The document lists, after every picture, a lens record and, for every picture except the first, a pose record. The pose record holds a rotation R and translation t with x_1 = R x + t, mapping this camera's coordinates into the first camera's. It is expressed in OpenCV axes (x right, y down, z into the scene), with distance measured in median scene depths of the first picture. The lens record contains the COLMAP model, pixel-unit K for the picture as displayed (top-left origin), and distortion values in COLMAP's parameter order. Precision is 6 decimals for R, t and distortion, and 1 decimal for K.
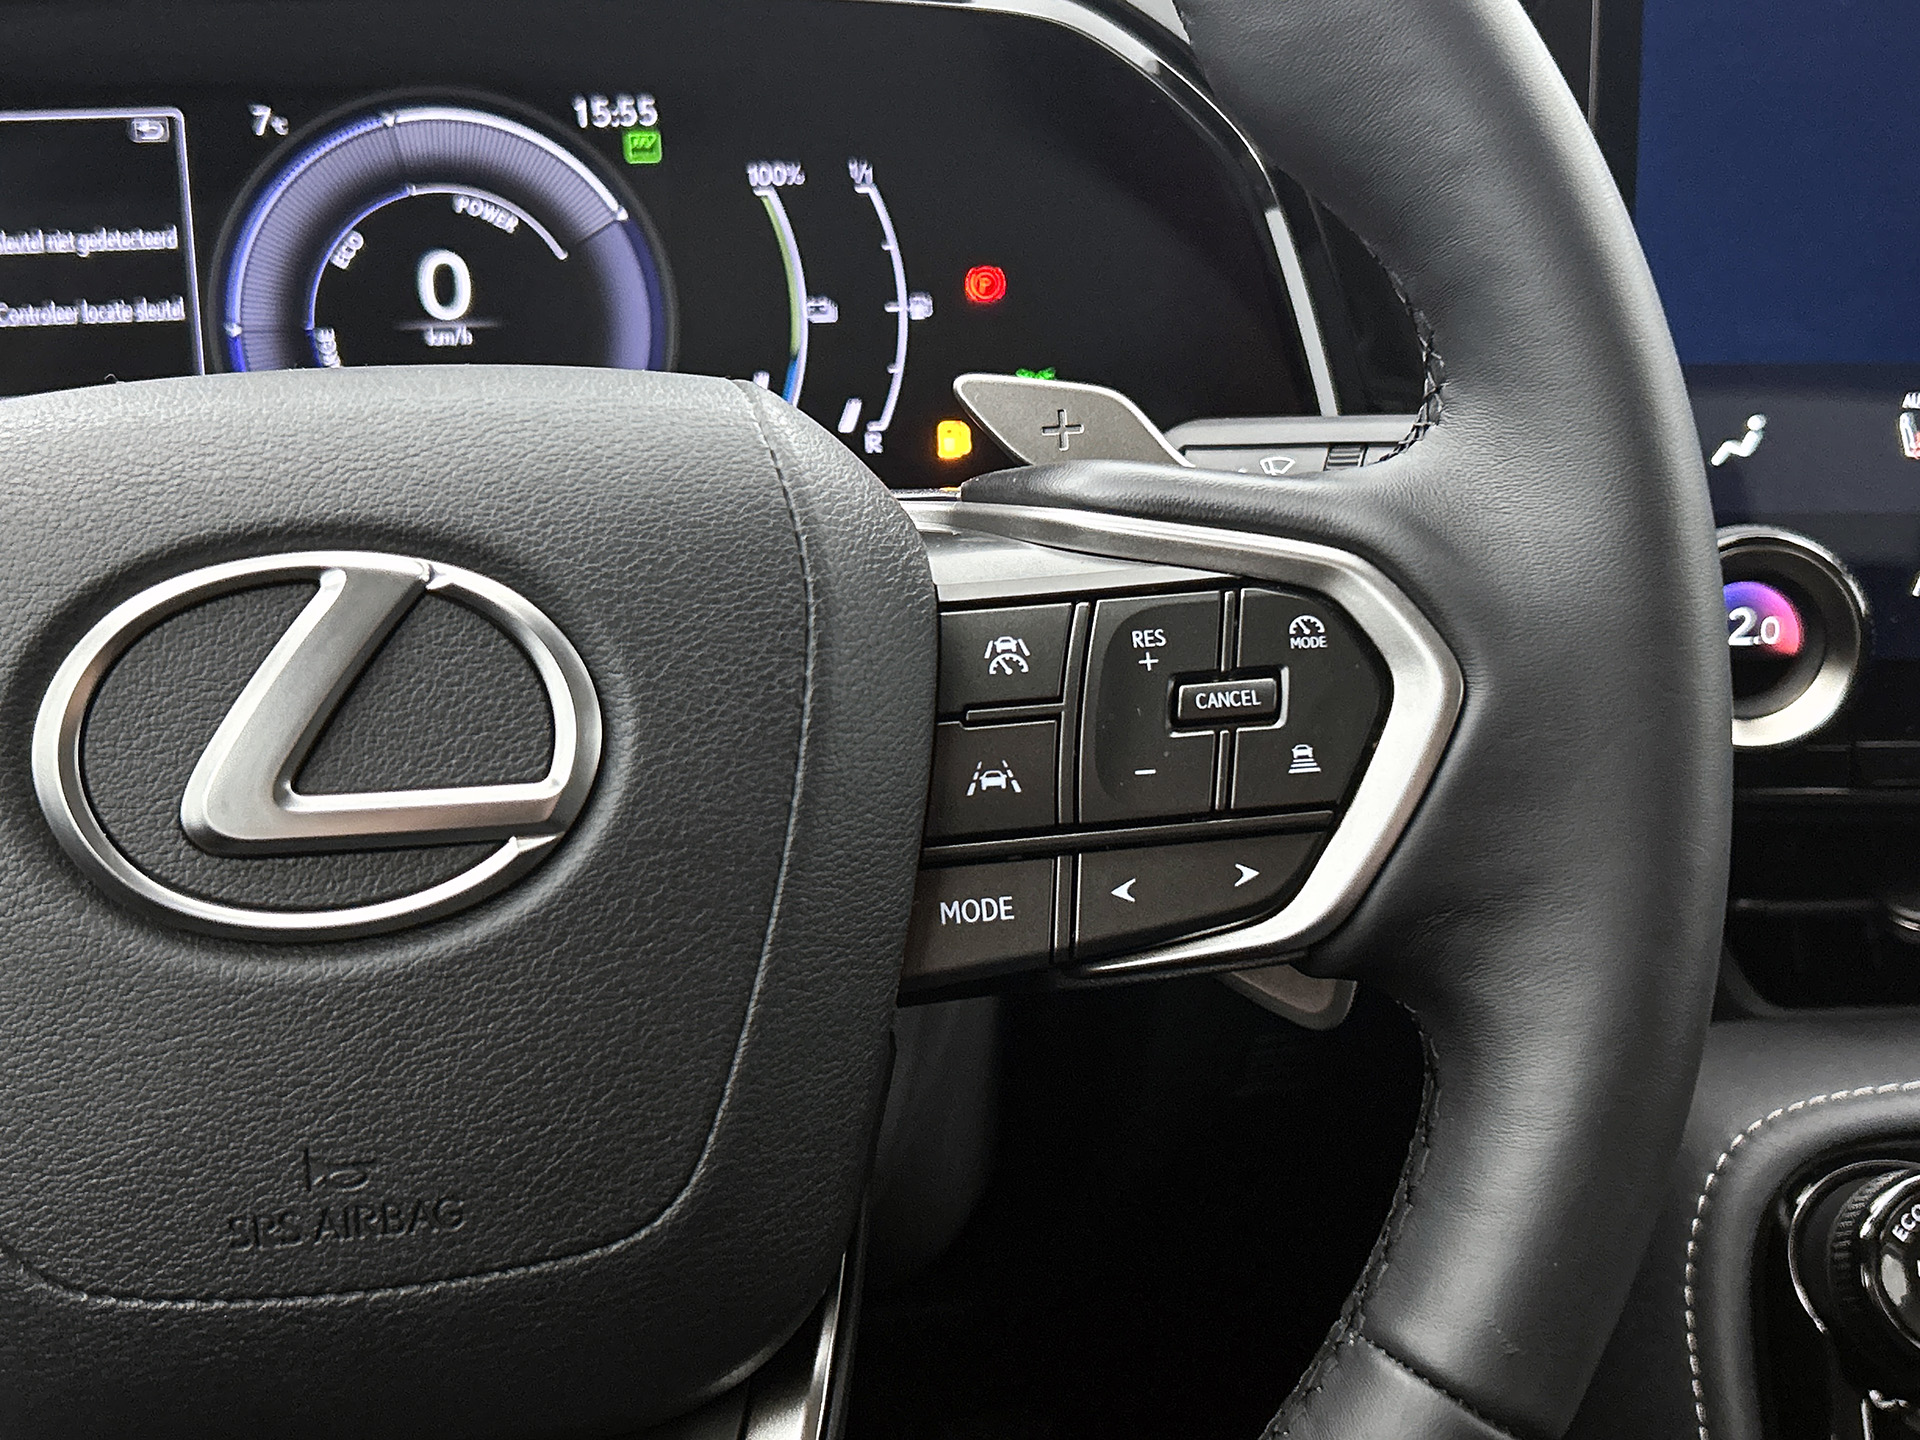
lens RADIAL K [[2391.1, 0, 970.3], [0, 2391.1, 725.2], [0, 0, 1]] dist [0.058944, 0.000000]
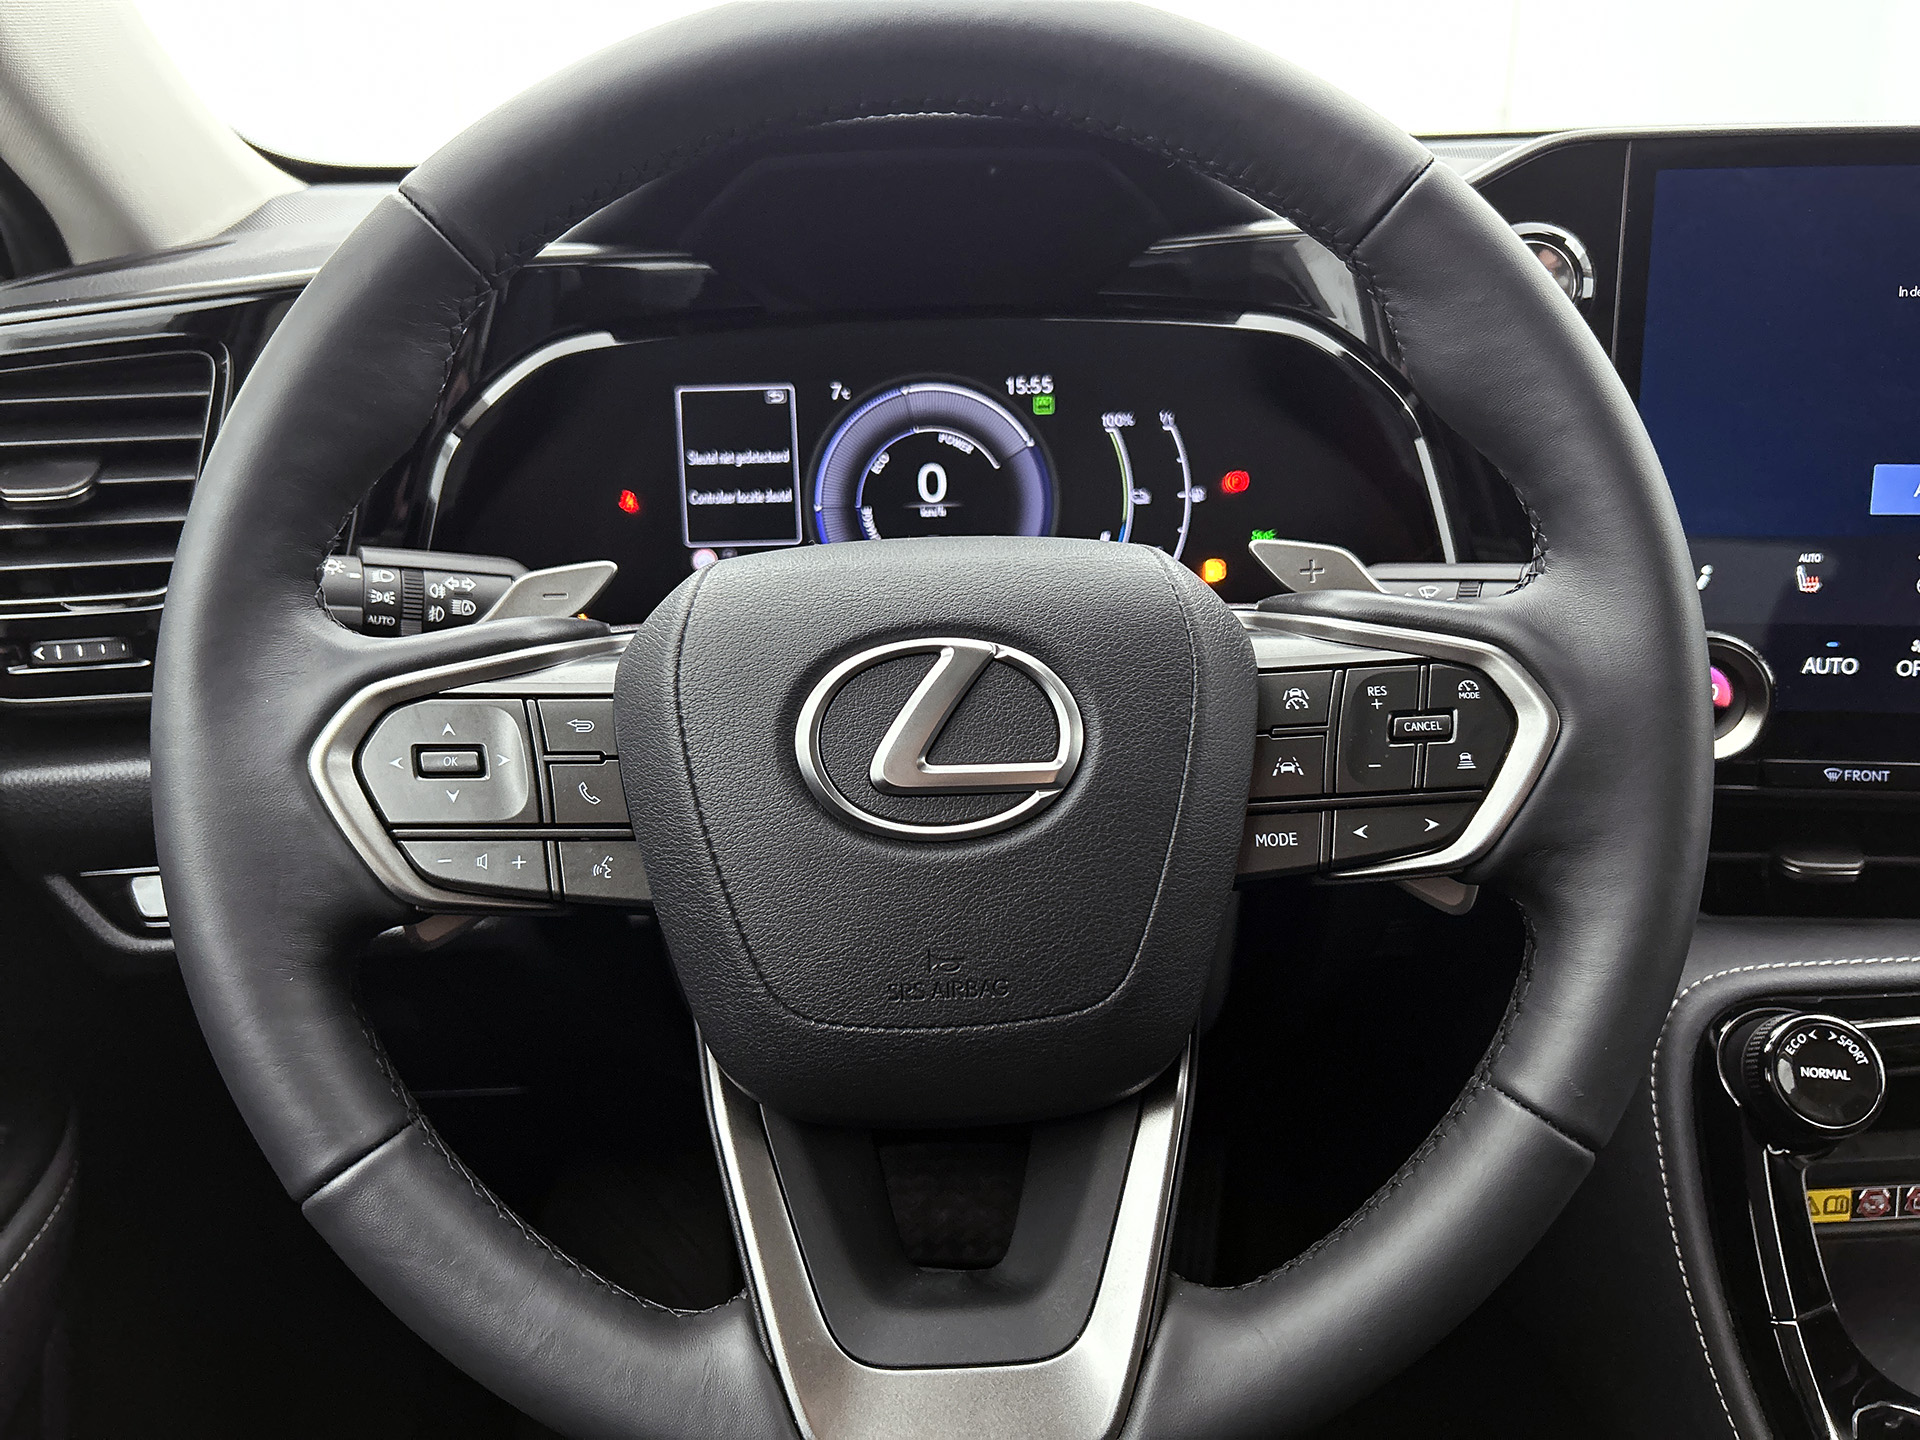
lens RADIAL K [[1464.5, 0, 975.1], [0, 1464.5, 725.8], [0, 0, 1]] dist [0.062308, -0.067970]
pose [[0.993953, 0.024753, -0.106983, -0.065586], [-0.025172, 0.999680, -0.002576, 0.000048], [0.106885, 0.005254, 0.994258, -0.083158]]
